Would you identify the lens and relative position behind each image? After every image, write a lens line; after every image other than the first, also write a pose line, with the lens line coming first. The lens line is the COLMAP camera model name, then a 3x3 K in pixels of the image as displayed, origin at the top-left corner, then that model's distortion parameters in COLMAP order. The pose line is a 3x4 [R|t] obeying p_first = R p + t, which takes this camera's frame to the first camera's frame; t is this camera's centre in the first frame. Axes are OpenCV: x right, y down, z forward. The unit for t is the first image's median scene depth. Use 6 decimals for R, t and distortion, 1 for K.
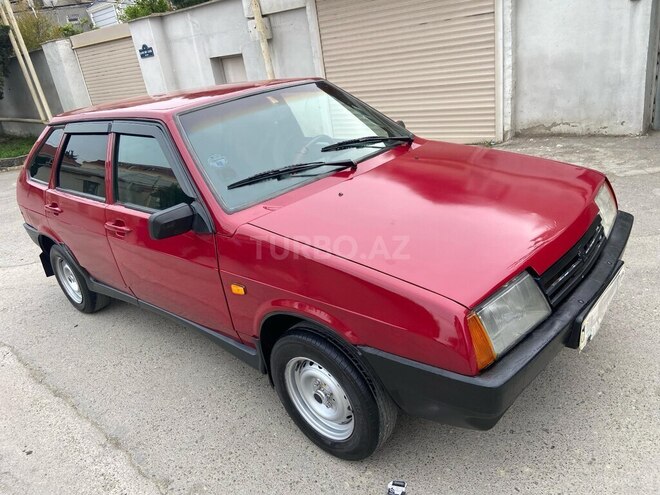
lens RADIAL K [[493.6, 0, 329.3], [0, 493.6, 243.1], [0, 0, 1]] dist [0.102169, -0.120736]
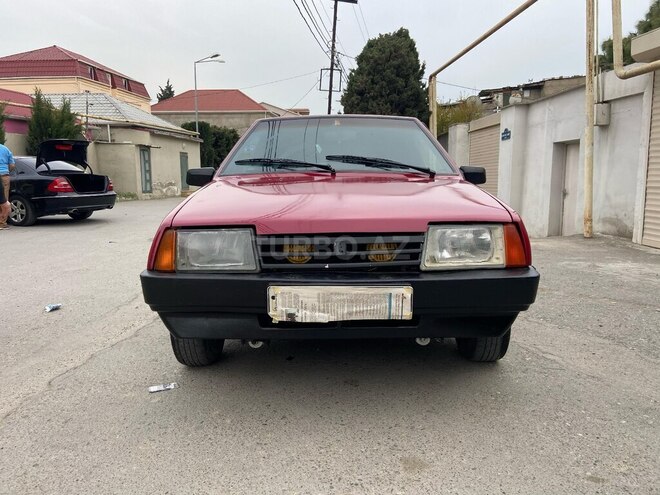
lens RADIAL K [[493.6, 0, 328.5], [0, 493.6, 243.8], [0, 0, 1]] dist [0.102169, -0.120736]
pose [[0.654981, 0.238316, -0.717082, 0.718223], [-0.365850, 0.930339, -0.024976, 0.028160], [0.661177, 0.278703, 0.696542, 0.174549]]
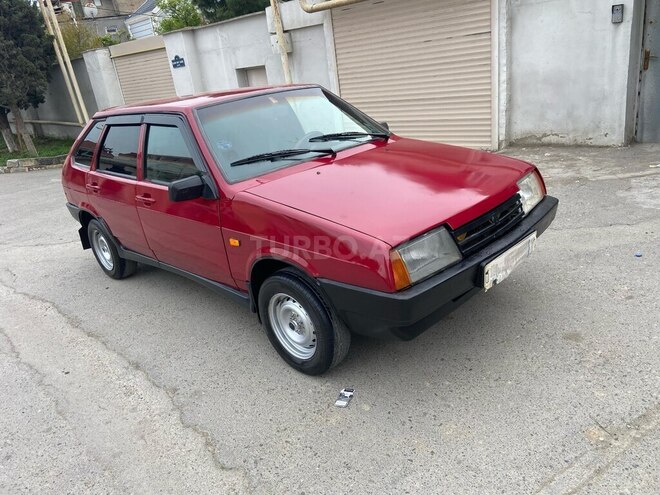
lens RADIAL K [[493.6, 0, 332.2], [0, 493.6, 242.4], [0, 0, 1]] dist [0.102169, -0.120736]
pose [[0.998594, 0.034534, -0.040206, 0.080396], [-0.035585, 0.999035, -0.025733, 0.077552], [0.039279, 0.027128, 0.998860, -0.185231]]
